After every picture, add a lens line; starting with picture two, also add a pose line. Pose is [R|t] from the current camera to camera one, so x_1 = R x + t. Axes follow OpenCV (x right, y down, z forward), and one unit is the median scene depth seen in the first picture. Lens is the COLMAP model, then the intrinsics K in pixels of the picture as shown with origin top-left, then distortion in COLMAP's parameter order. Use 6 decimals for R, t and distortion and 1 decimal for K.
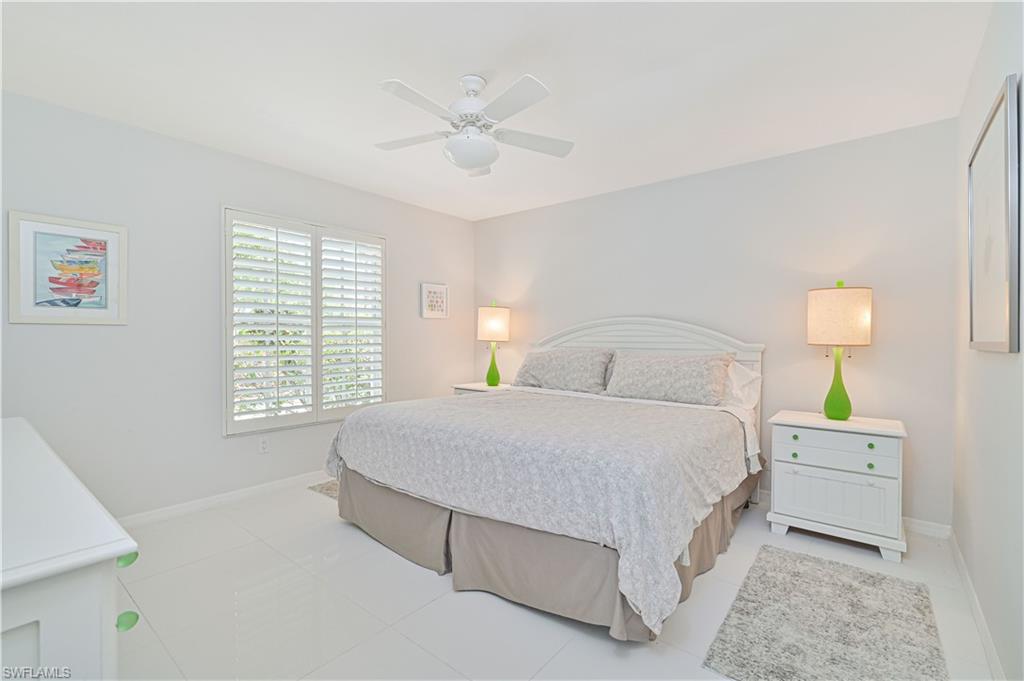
lens RADIAL K [[494.8, 0, 502.6], [0, 494.8, 336.5], [0, 0, 1]] dist [0.040201, 0.000092]
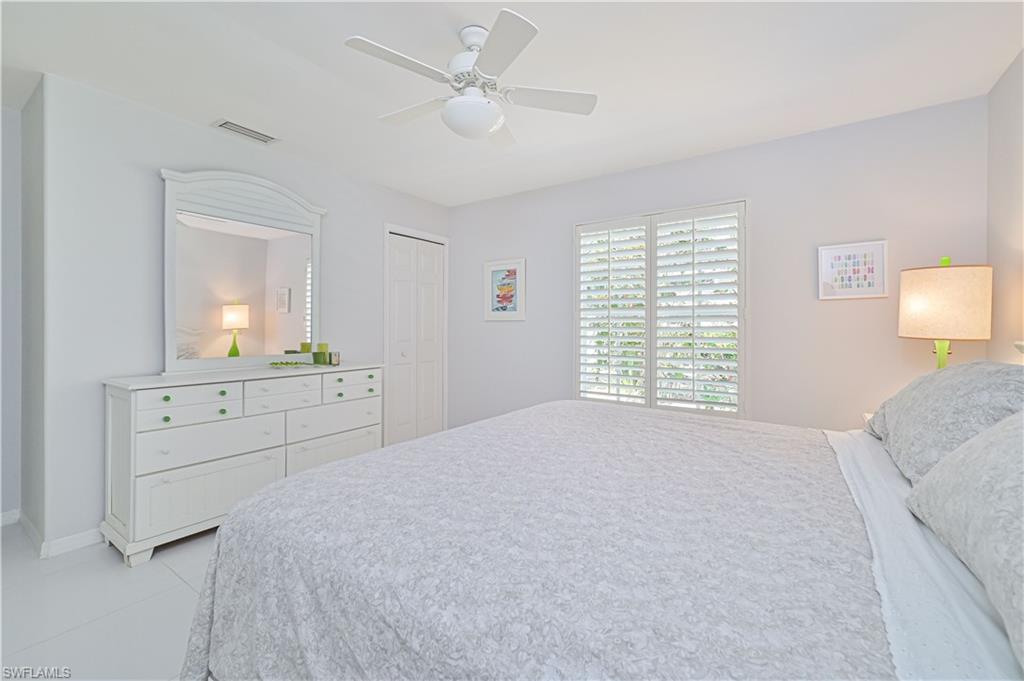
lens RADIAL K [[444.0, 0, 511.7], [0, 444.0, 328.6], [0, 0, 1]] dist [0.001458, -0.000057]
pose [[0.061267, -0.001542, -0.998120, 0.638012], [-0.006607, 0.999976, -0.001950, 0.004361], [0.998100, 0.006714, 0.061255, 0.908432]]
